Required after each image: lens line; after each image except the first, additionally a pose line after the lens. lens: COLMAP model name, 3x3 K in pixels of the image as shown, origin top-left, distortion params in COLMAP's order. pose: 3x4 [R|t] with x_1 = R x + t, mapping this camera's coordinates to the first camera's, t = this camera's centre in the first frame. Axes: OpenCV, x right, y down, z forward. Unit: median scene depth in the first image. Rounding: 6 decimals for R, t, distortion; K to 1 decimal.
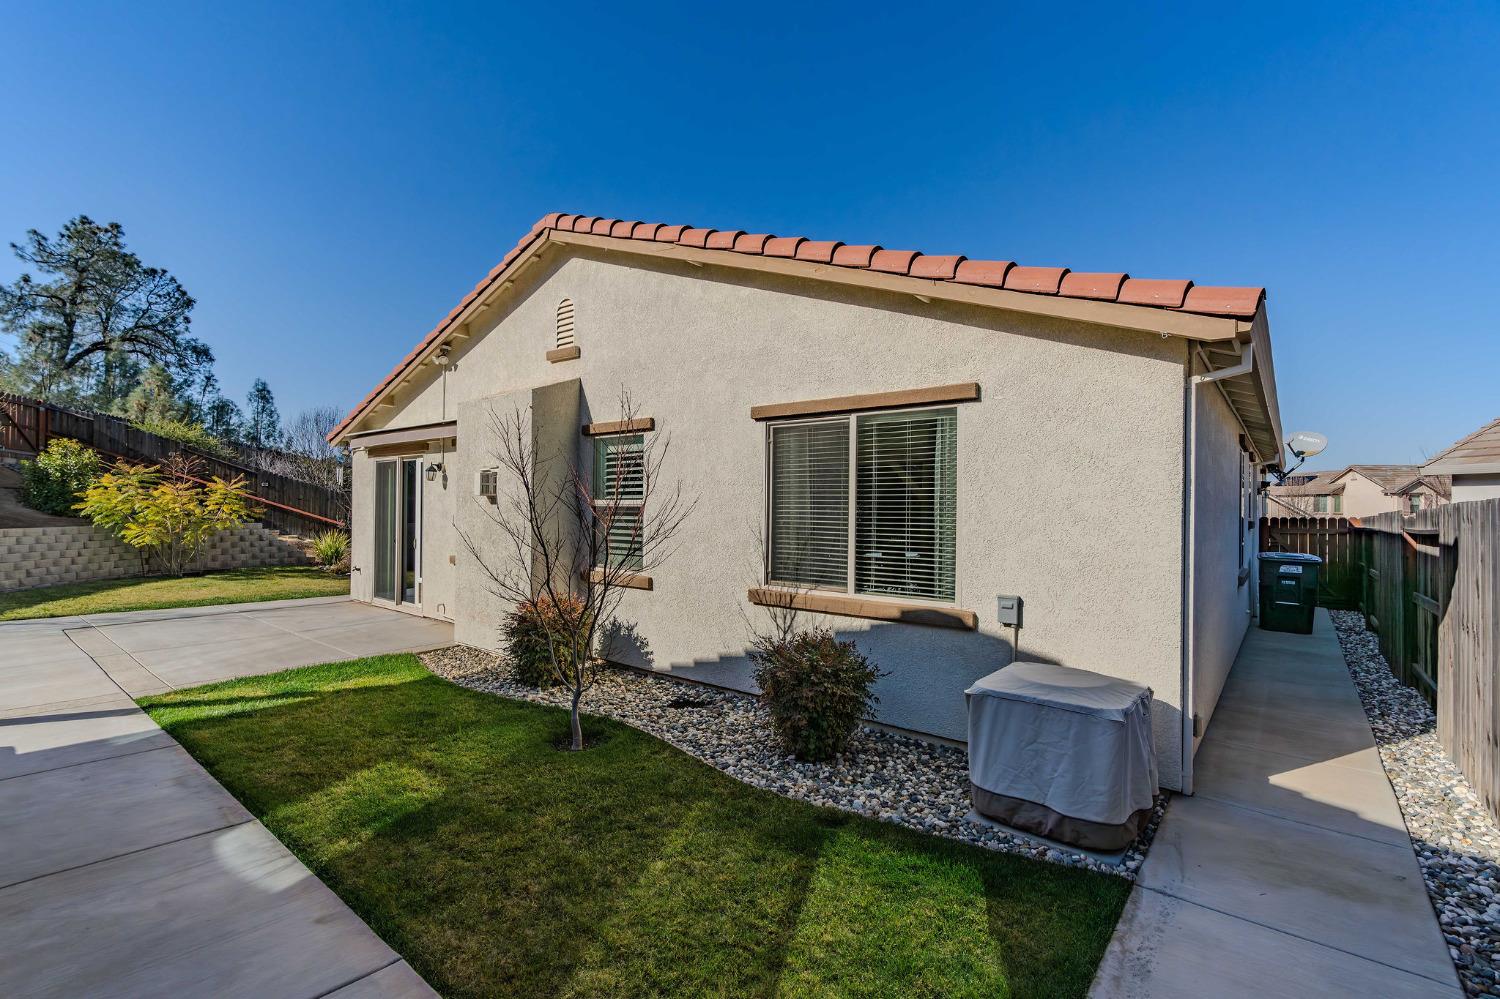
lens RADIAL K [[681.3, 0, 750.0], [0, 681.3, 499.5], [0, 0, 1]] dist [0.000857, 0.001716]
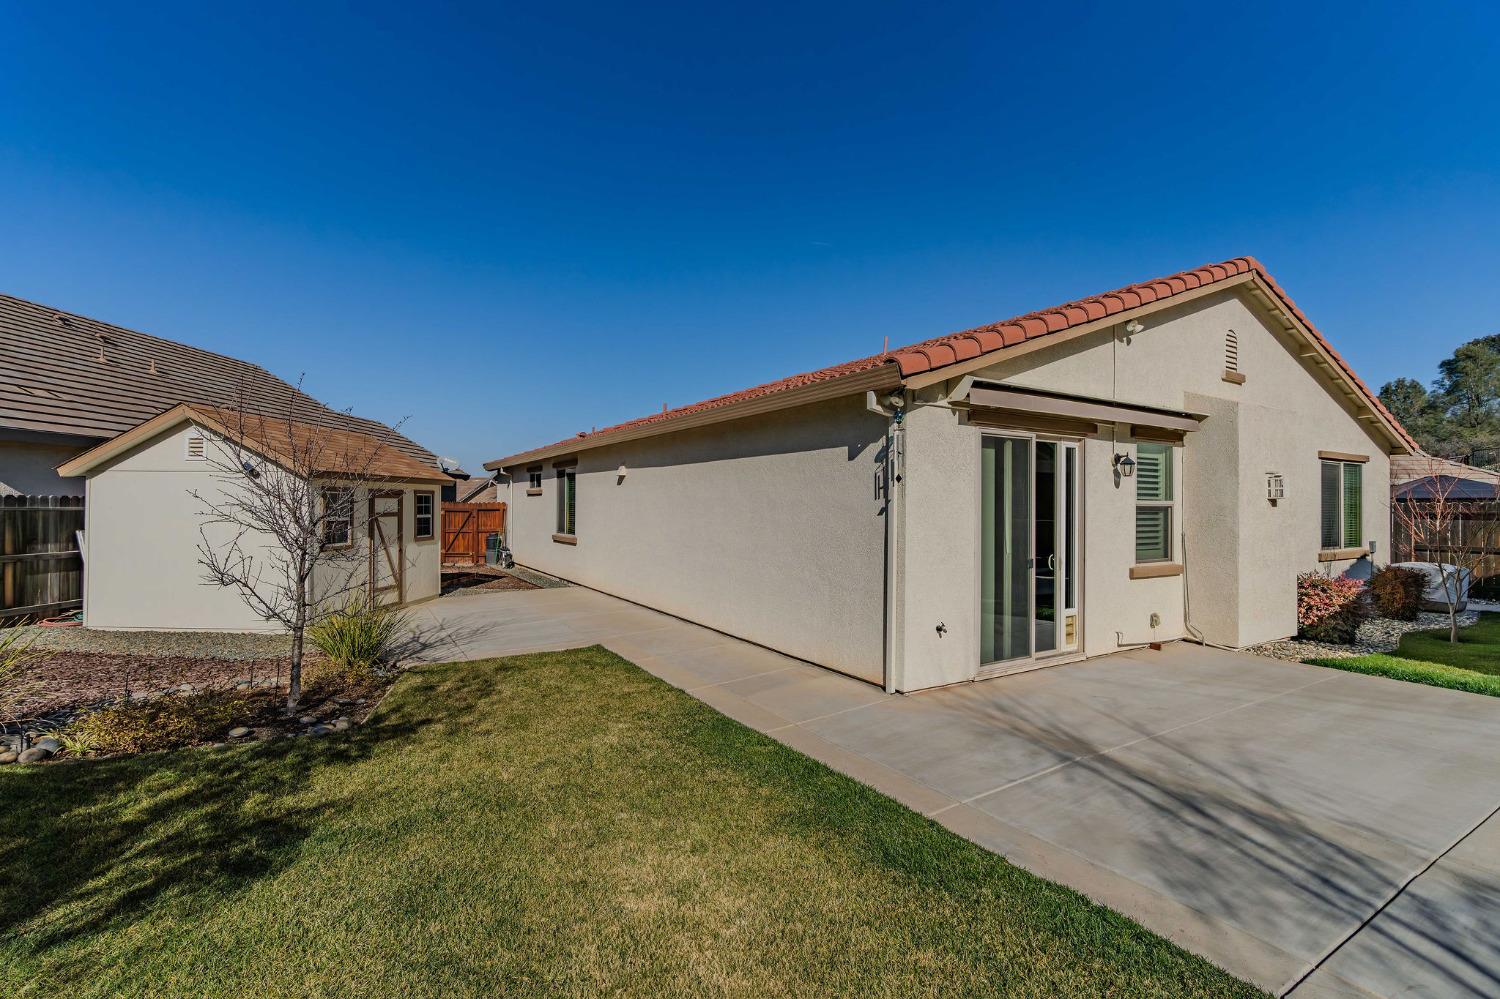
lens RADIAL K [[681.3, 0, 750.0], [0, 681.3, 499.5], [0, 0, 1]] dist [0.000857, 0.001716]
pose [[0.316126, 0.000094, 0.948717, -1.280765], [-0.011961, 0.999921, 0.003886, 0.001262], [-0.948642, -0.012576, 0.316102, 1.103571]]
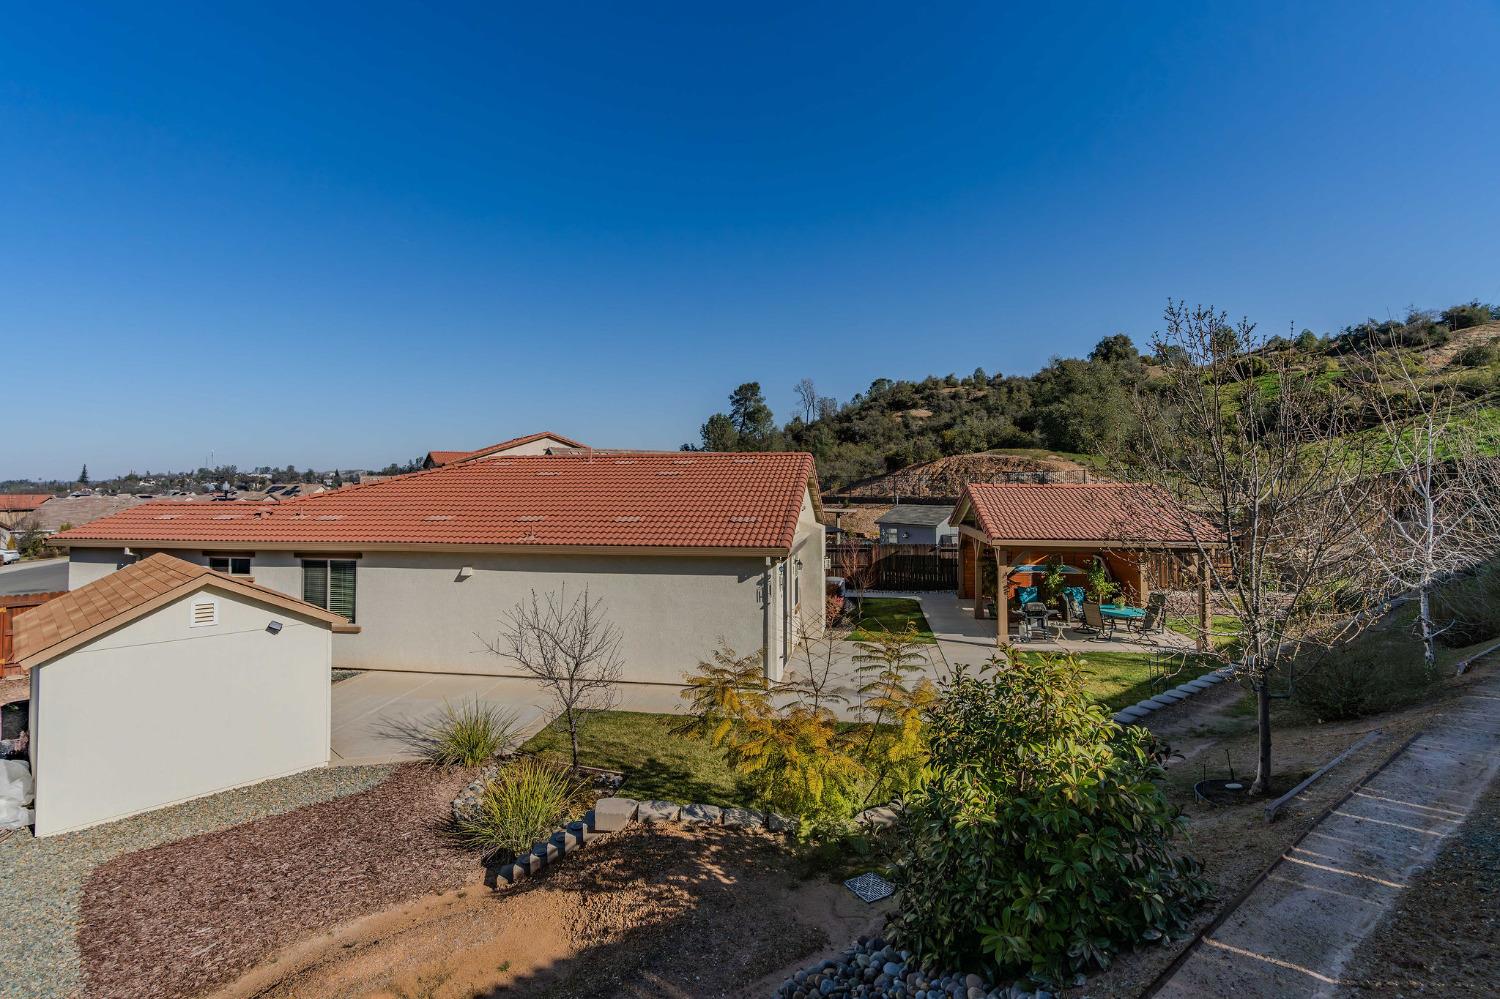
lens RADIAL K [[683.0, 0, 746.7], [0, 683.0, 499.0], [0, 0, 1]] dist [-0.004238, 0.000311]
pose [[-0.499650, -0.021597, 0.865958, -1.797738], [-0.009523, 0.999766, 0.019439, -0.225655], [-0.866175, 0.001466, -0.499738, 1.877780]]
